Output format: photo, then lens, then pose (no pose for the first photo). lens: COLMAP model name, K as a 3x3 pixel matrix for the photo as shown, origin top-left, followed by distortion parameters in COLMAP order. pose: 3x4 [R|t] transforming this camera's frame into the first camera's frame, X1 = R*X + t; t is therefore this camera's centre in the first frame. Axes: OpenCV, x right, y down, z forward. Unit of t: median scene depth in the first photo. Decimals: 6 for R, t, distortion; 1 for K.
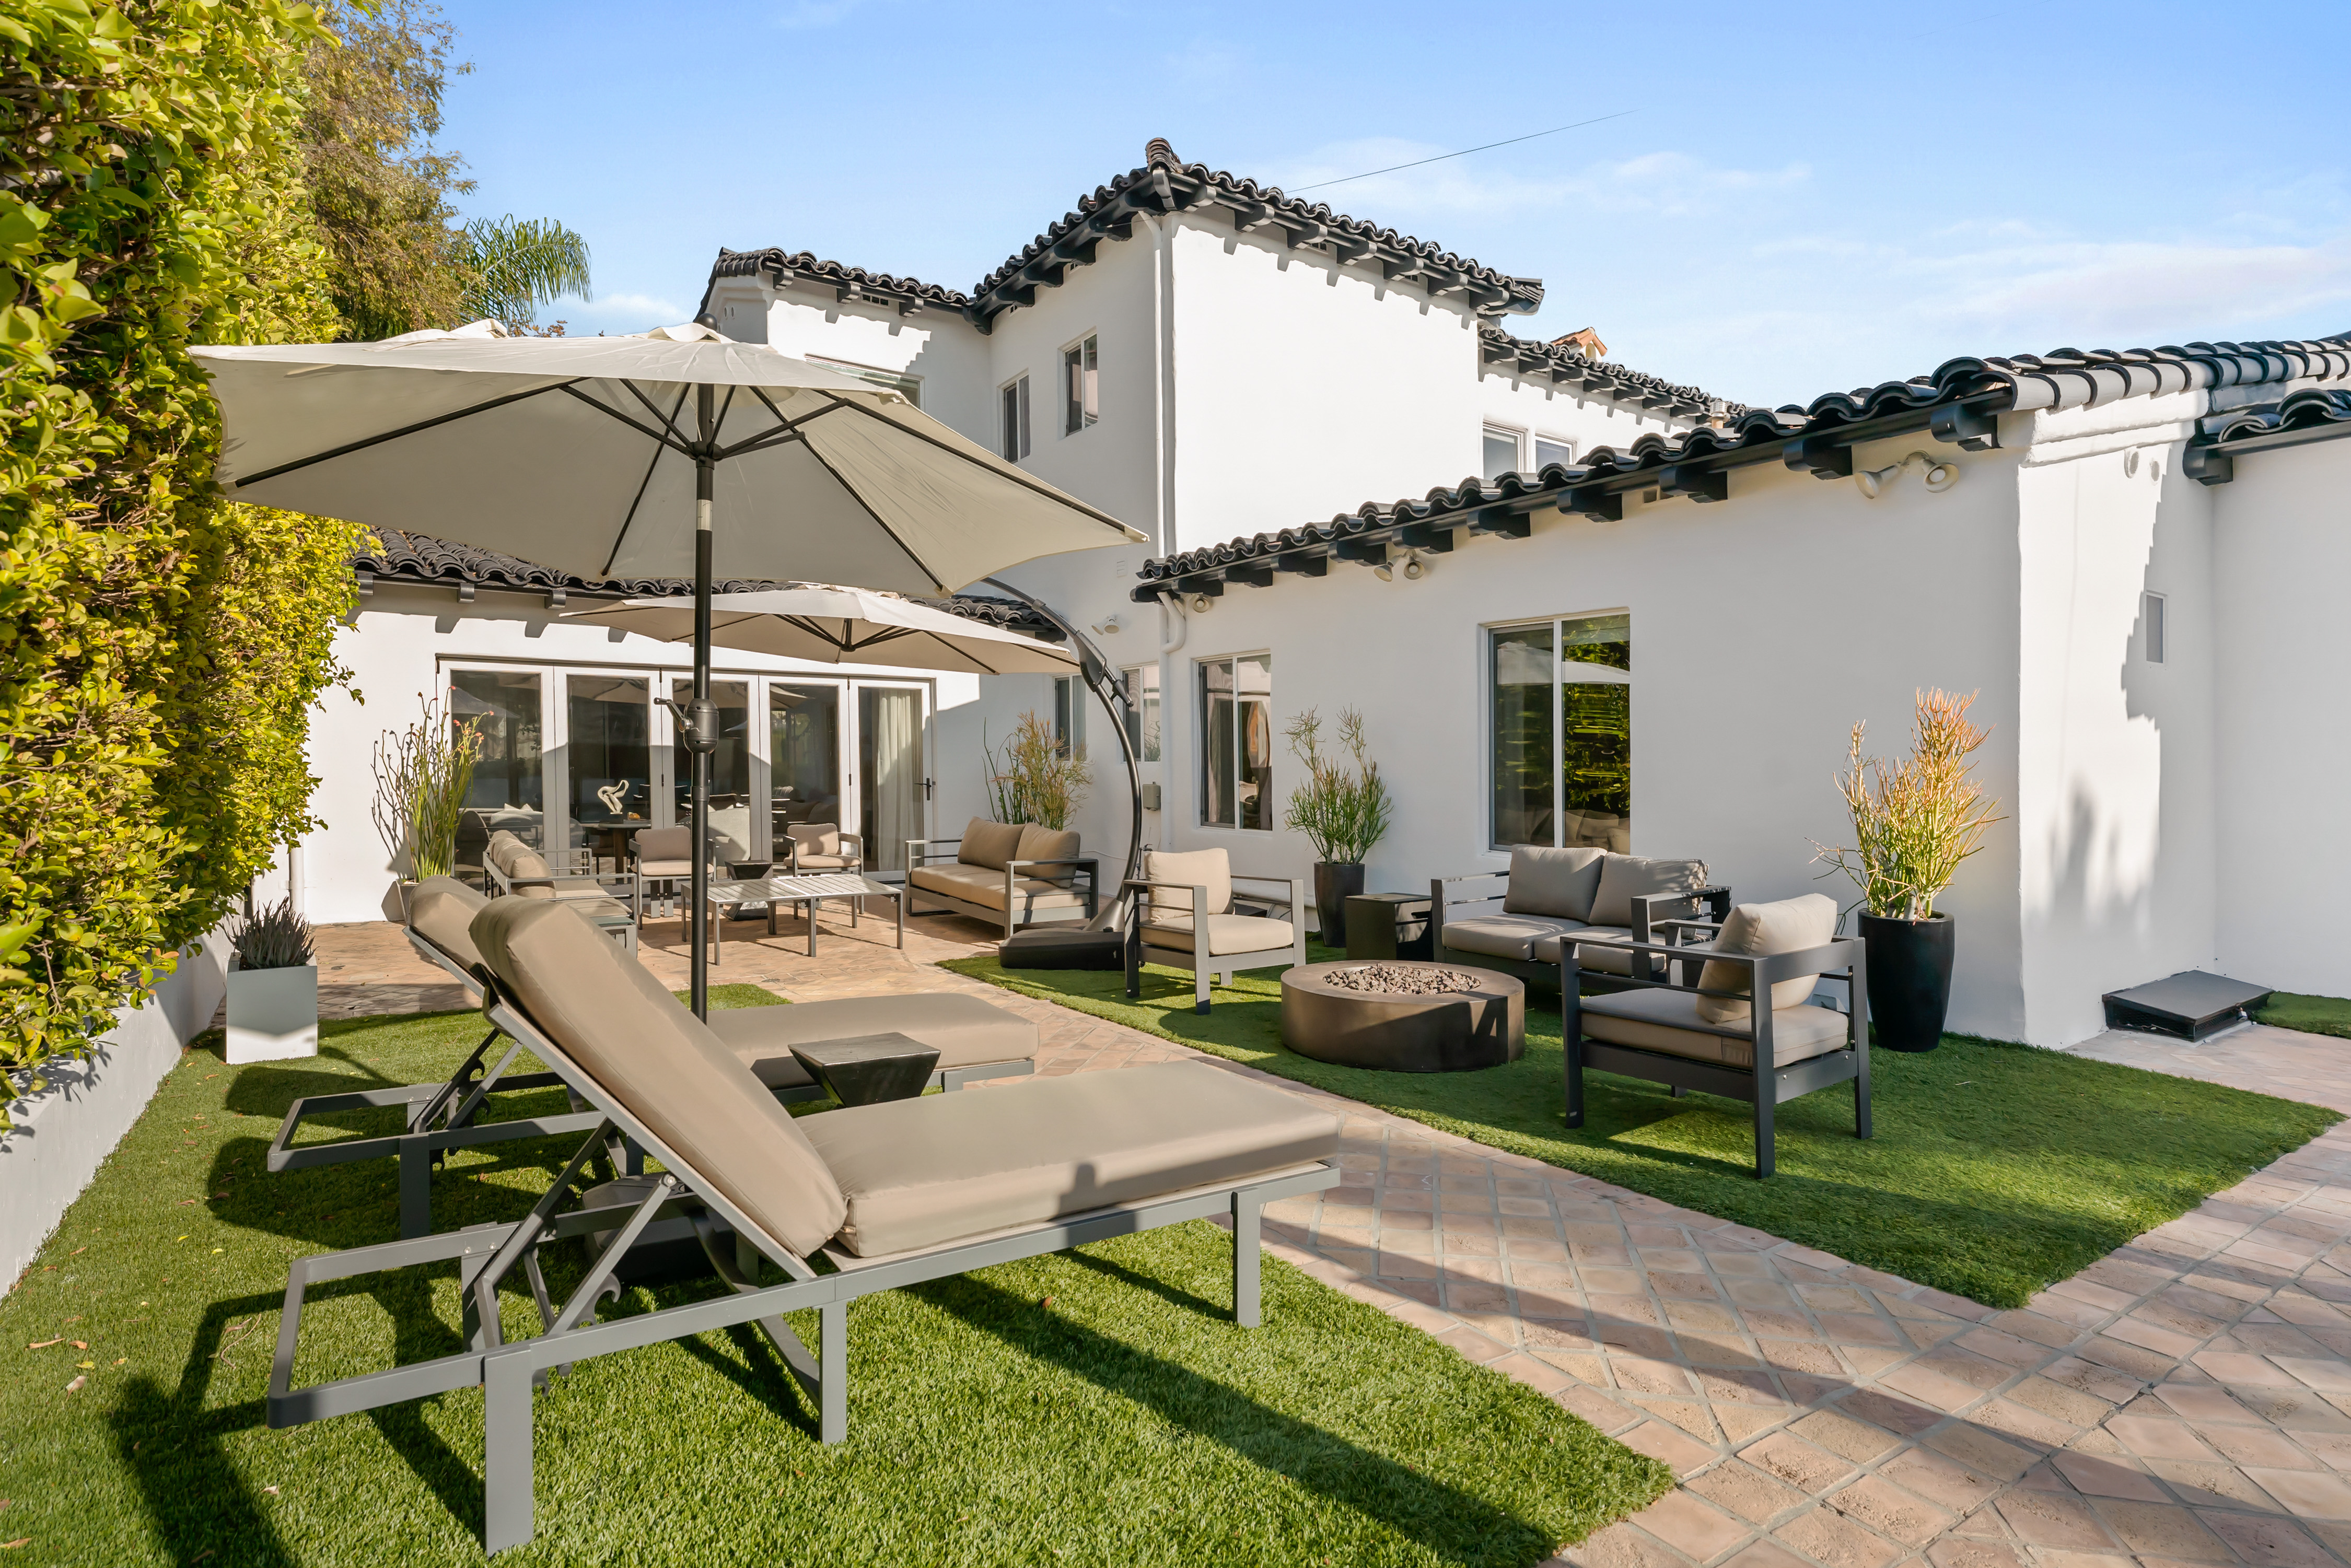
lens RADIAL K [[1172.1, 0, 1163.7], [0, 1172.1, 768.5], [0, 0, 1]] dist [-0.000035, -0.000610]
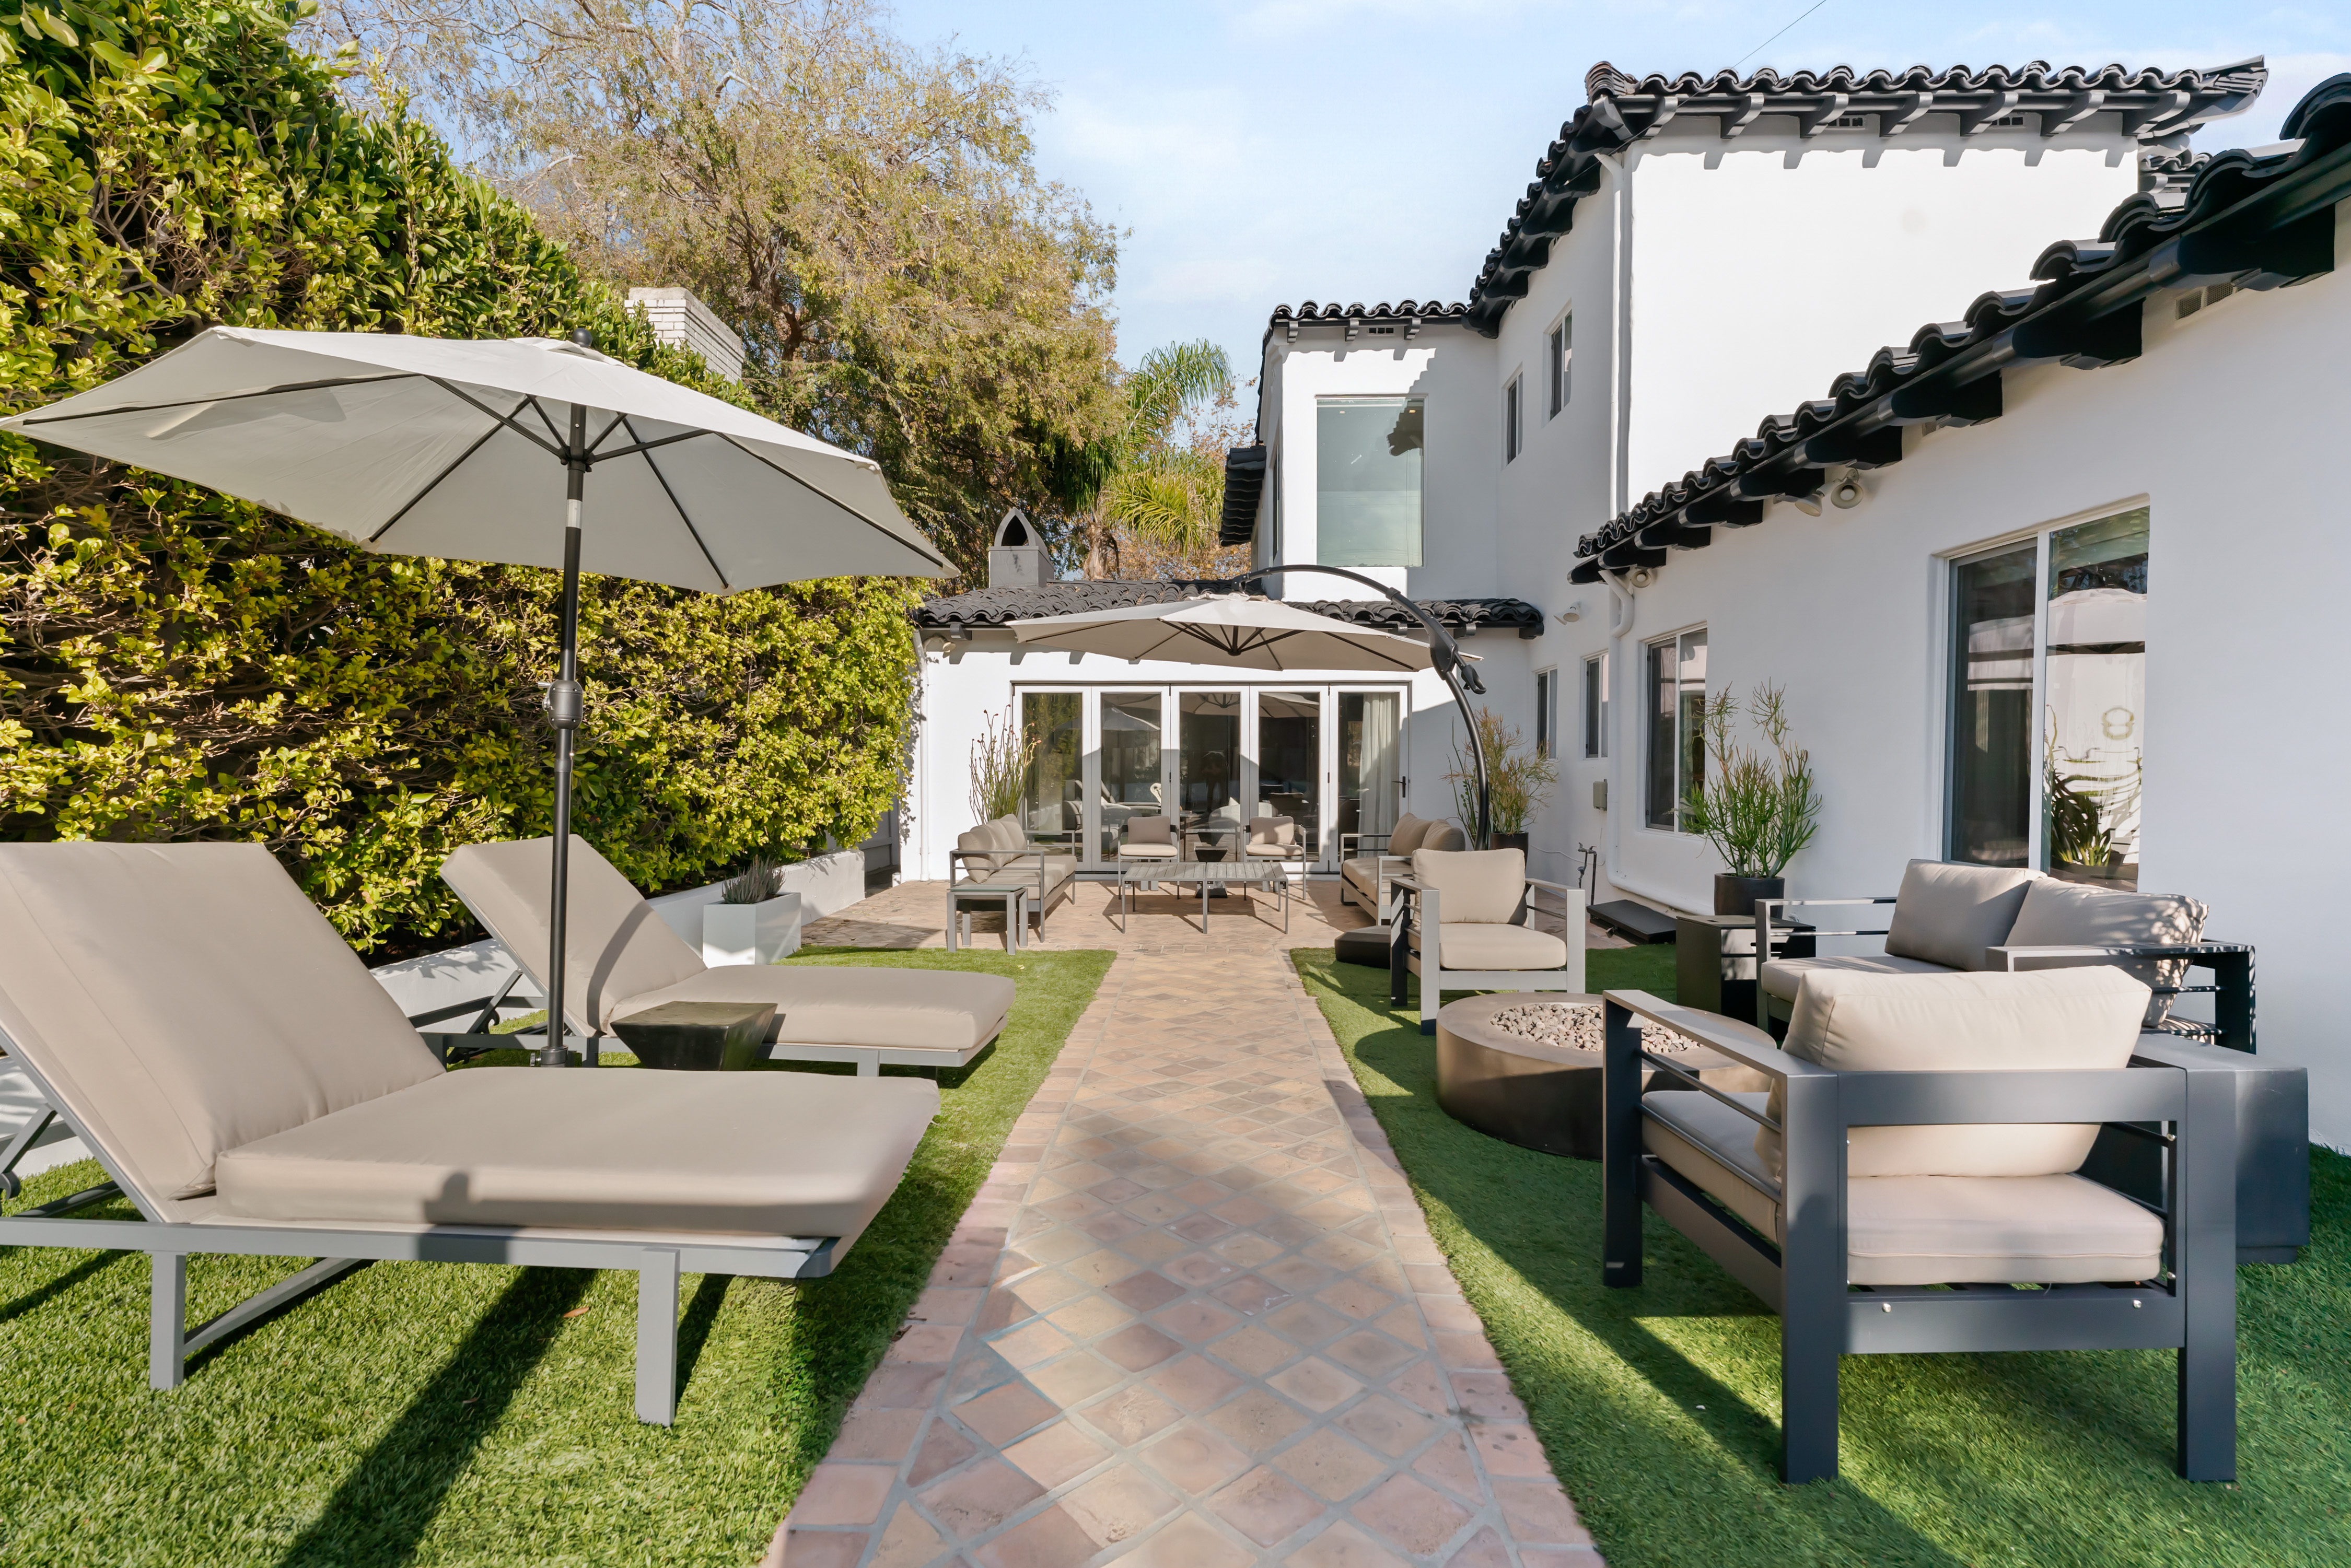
lens RADIAL K [[1018.0, 0, 1181.5], [0, 1018.0, 802.2], [0, 0, 1]] dist [0.001988, -0.000817]
pose [[0.817636, 0.013480, -0.575578, 0.185619], [0.001232, 0.999683, 0.025163, 0.009356], [0.575735, -0.021283, 0.817359, 0.158354]]
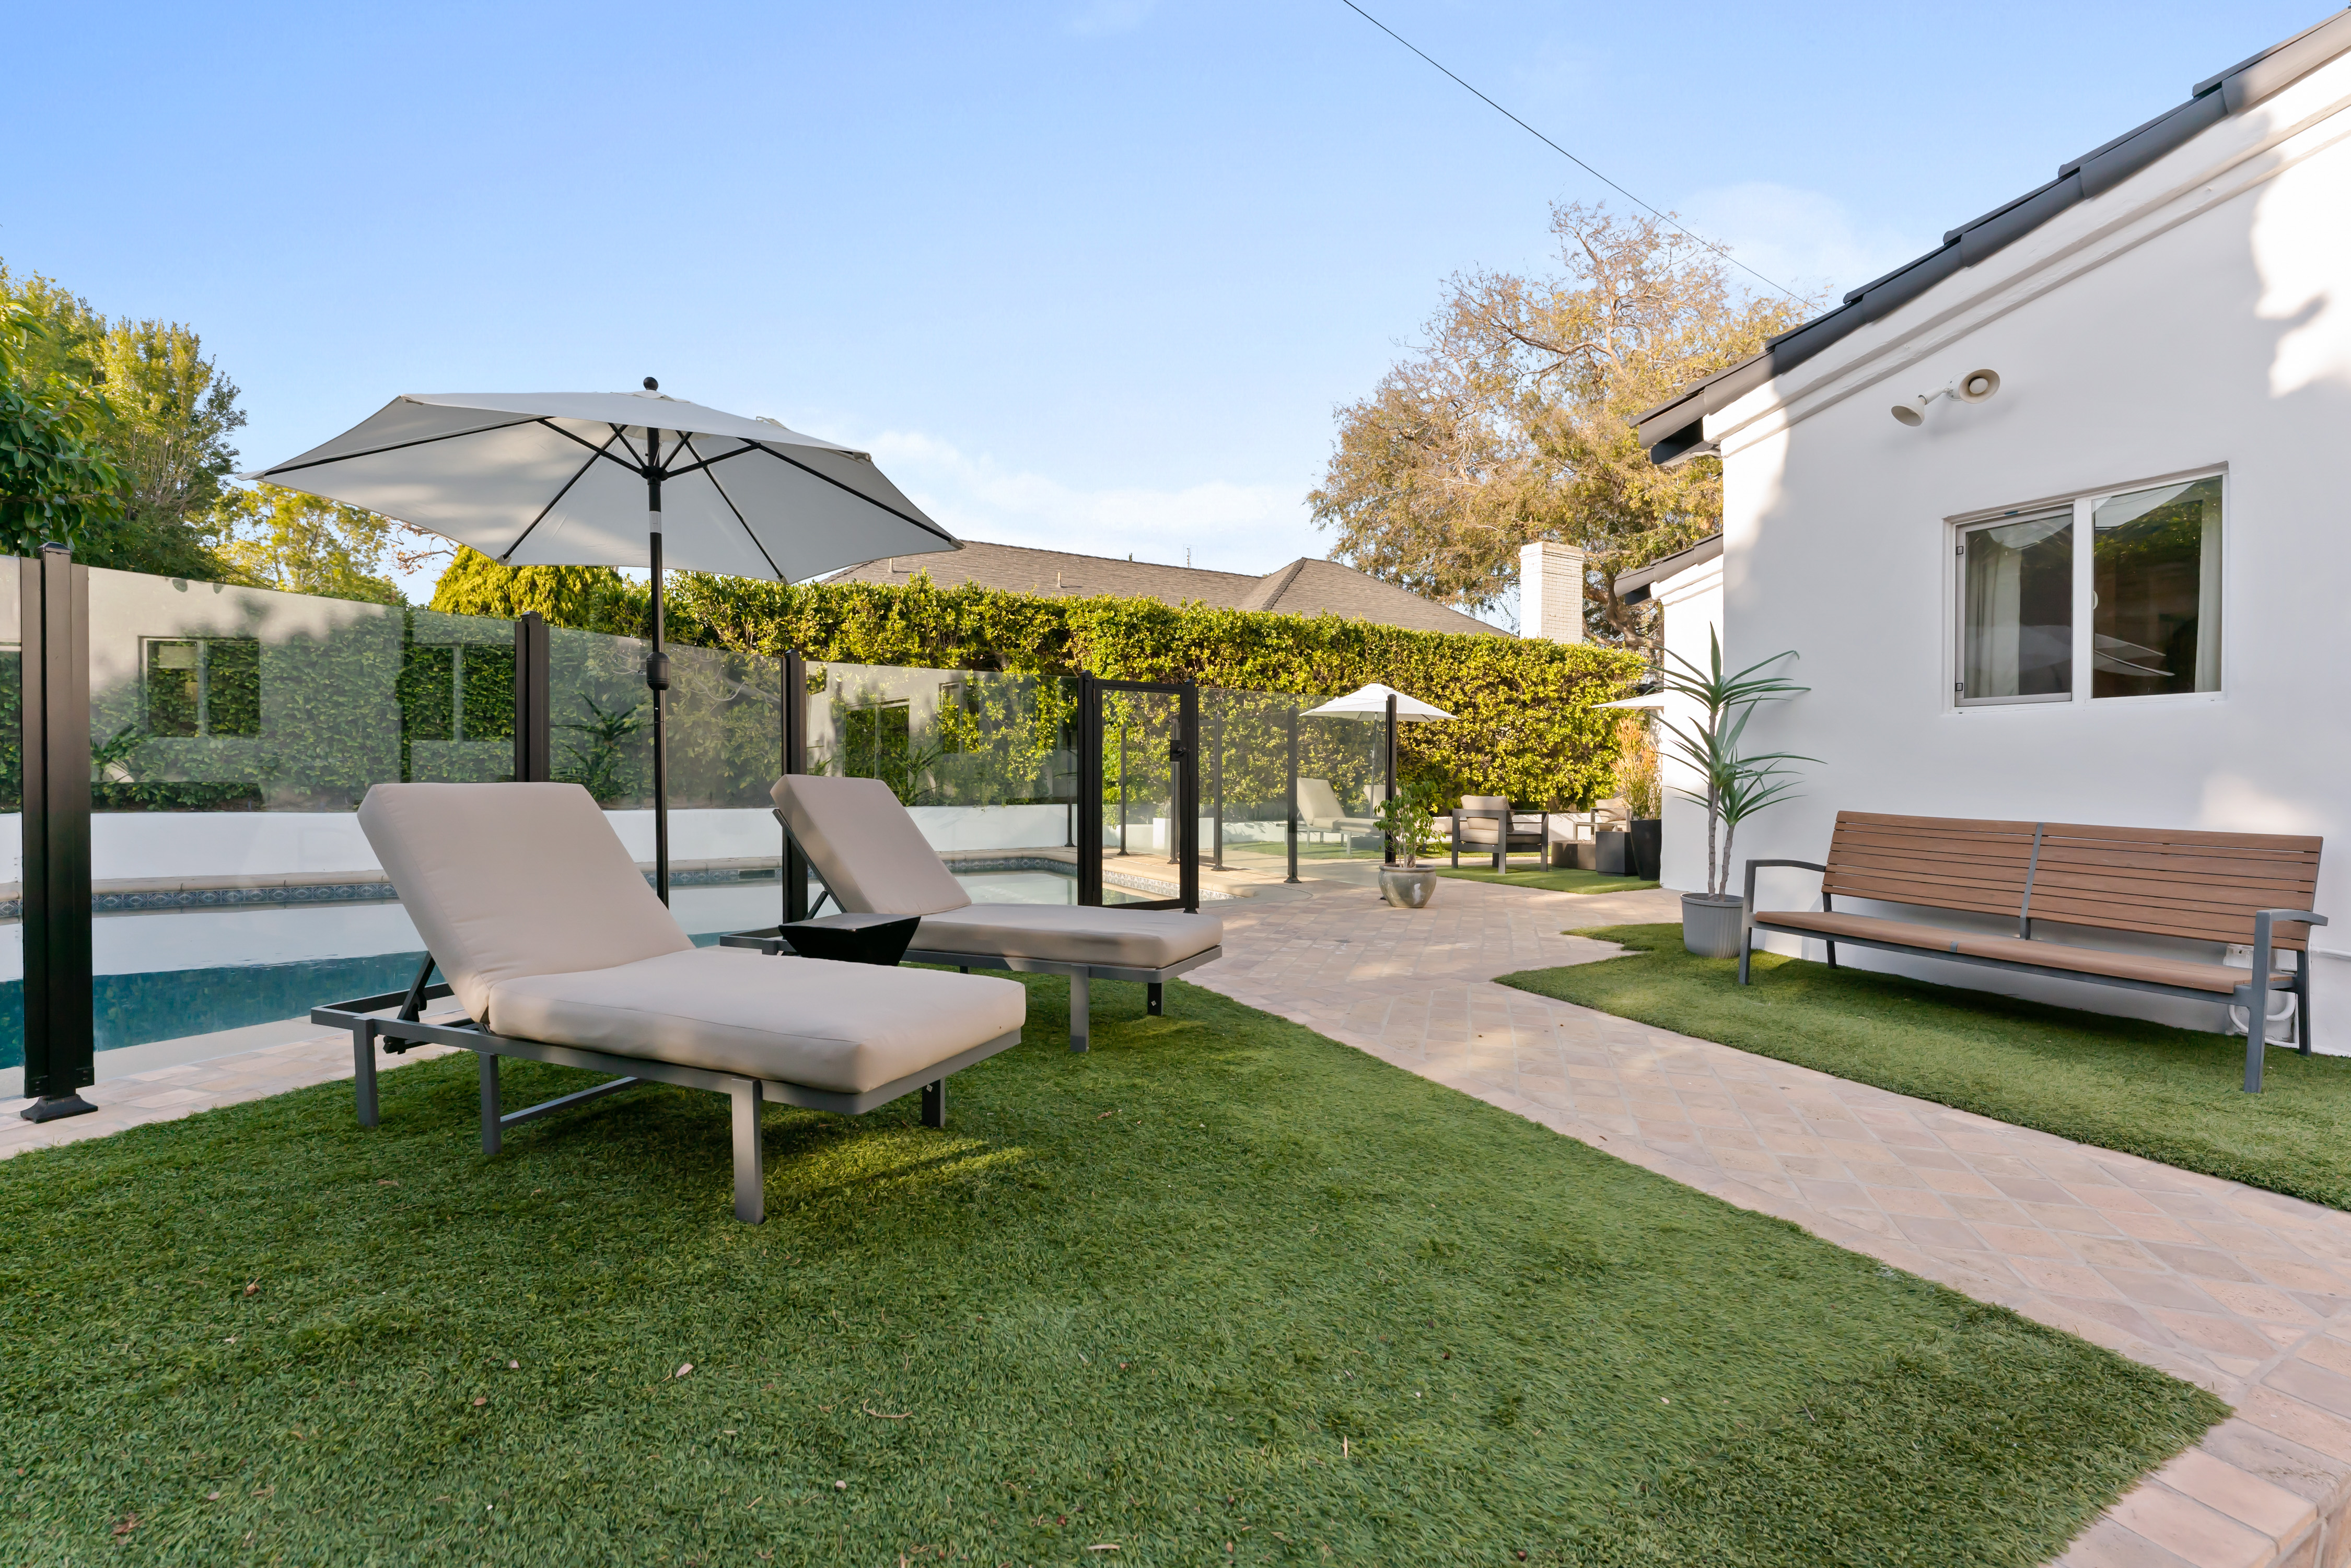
lens RADIAL K [[1018.0, 0, 1176.8], [0, 1018.0, 799.6], [0, 0, 1]] dist [0.001988, -0.000817]
pose [[-0.084842, 0.017849, -0.996235, 1.289171], [-0.014288, 0.999715, 0.019128, 0.026862], [0.996292, 0.015857, -0.084562, 0.141519]]
